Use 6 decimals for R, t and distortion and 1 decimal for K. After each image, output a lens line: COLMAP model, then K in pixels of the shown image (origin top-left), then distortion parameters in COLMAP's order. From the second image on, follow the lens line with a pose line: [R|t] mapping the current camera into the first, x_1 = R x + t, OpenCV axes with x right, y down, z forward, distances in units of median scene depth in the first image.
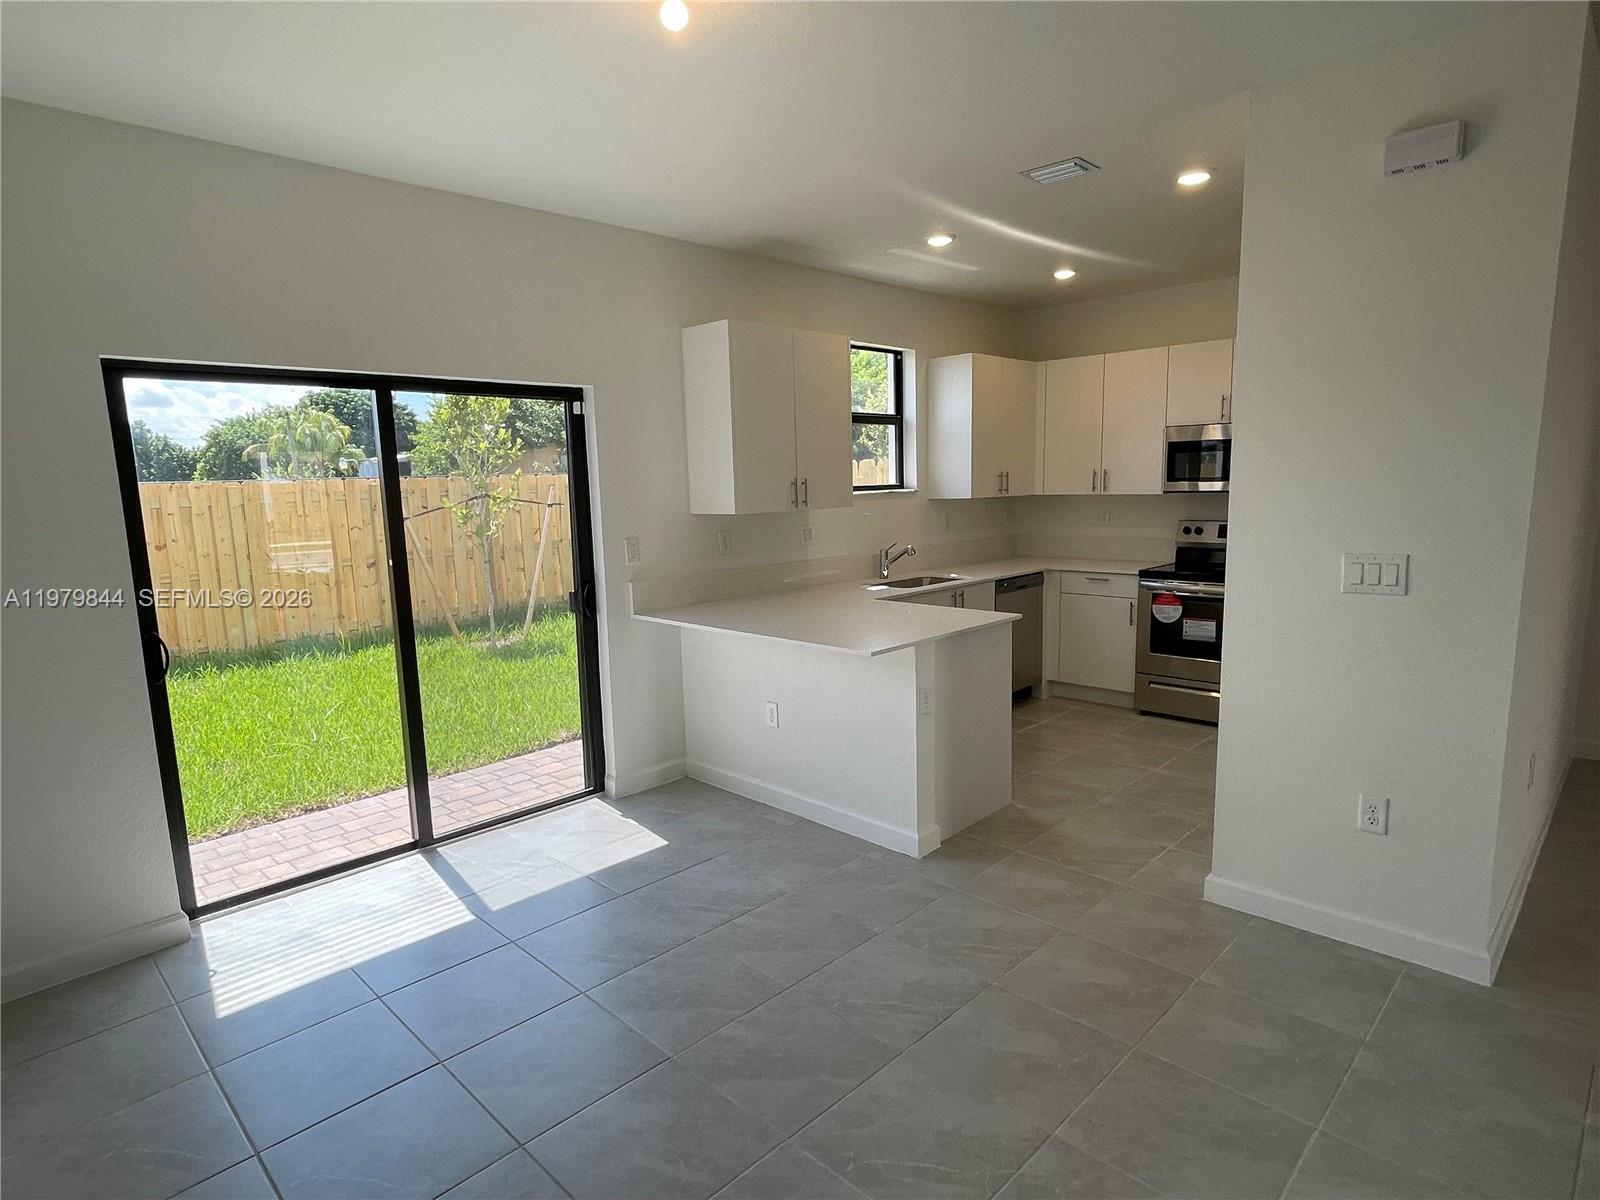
lens RADIAL K [[880.1, 0, 795.2], [0, 880.1, 613.4], [0, 0, 1]] dist [-0.002633, -0.001106]
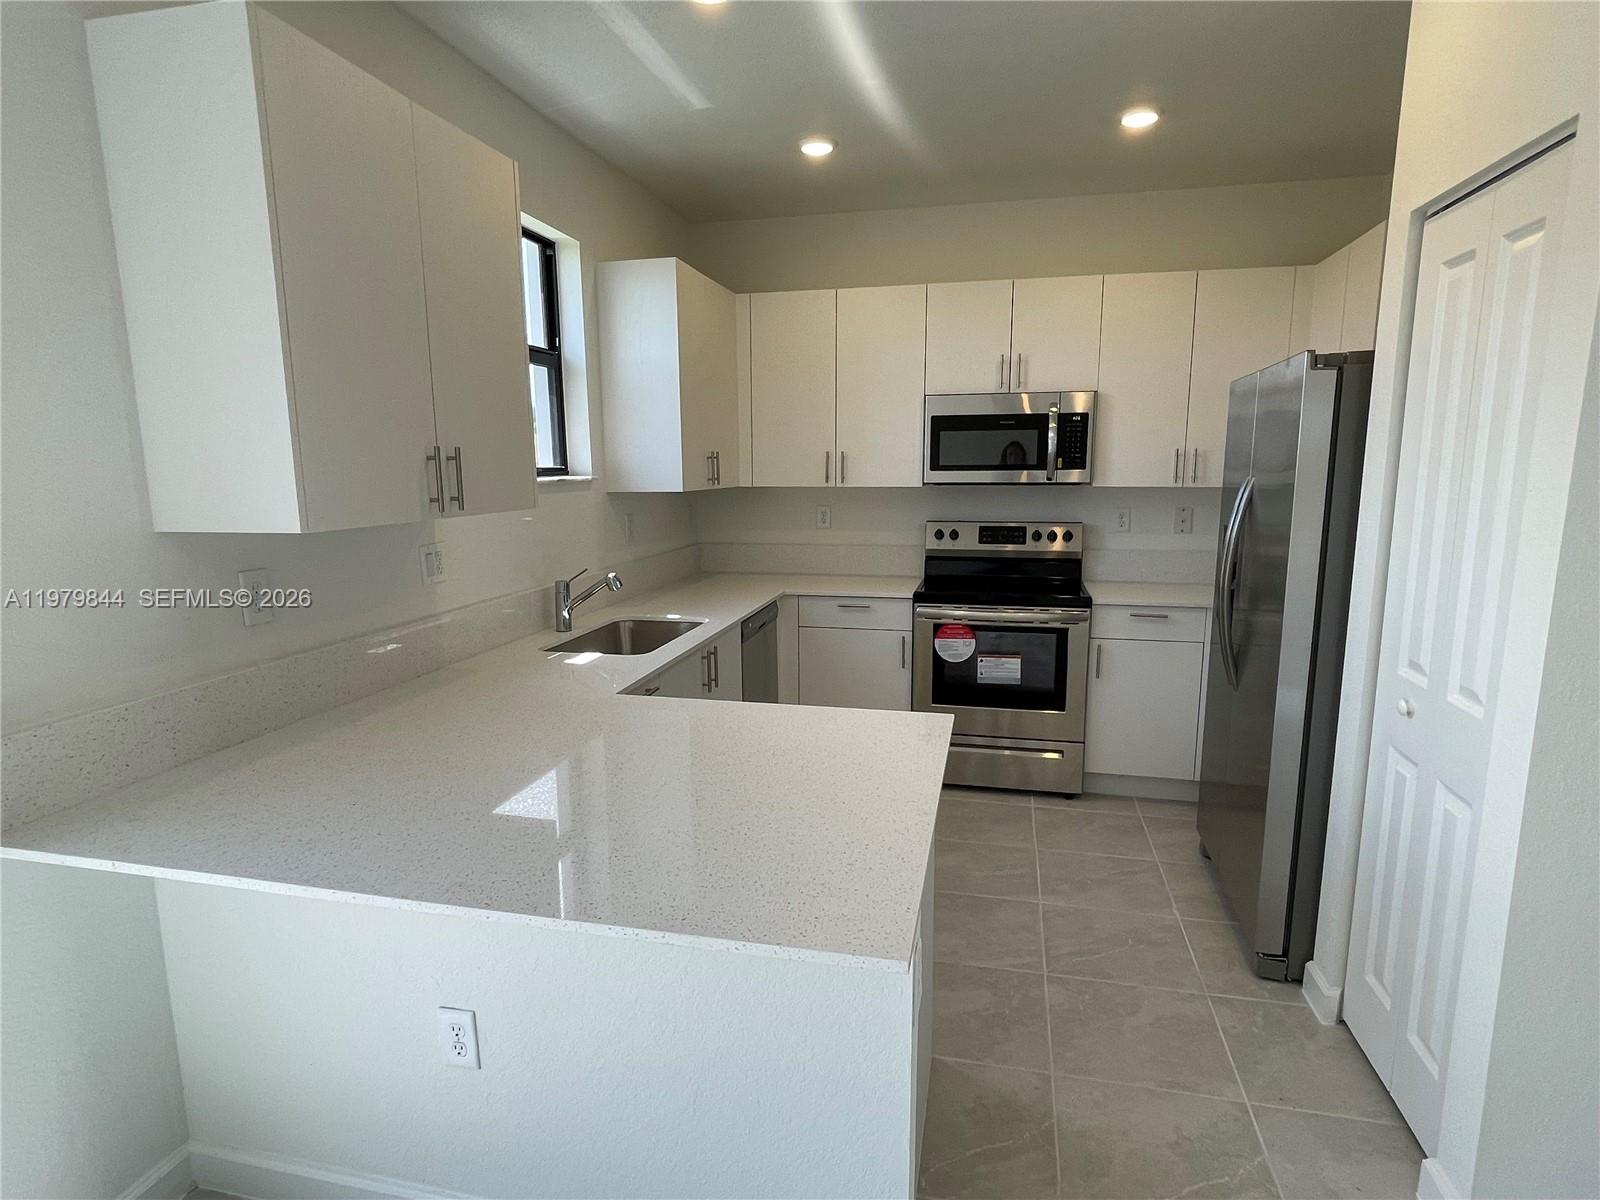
lens RADIAL K [[880.1, 0, 795.2], [0, 880.1, 613.4], [0, 0, 1]] dist [-0.002633, -0.001106]
pose [[0.852352, -0.068787, 0.518425, -0.065761], [0.064300, 0.997575, 0.026646, -0.056443], [-0.519001, 0.010623, 0.854708, 0.427686]]
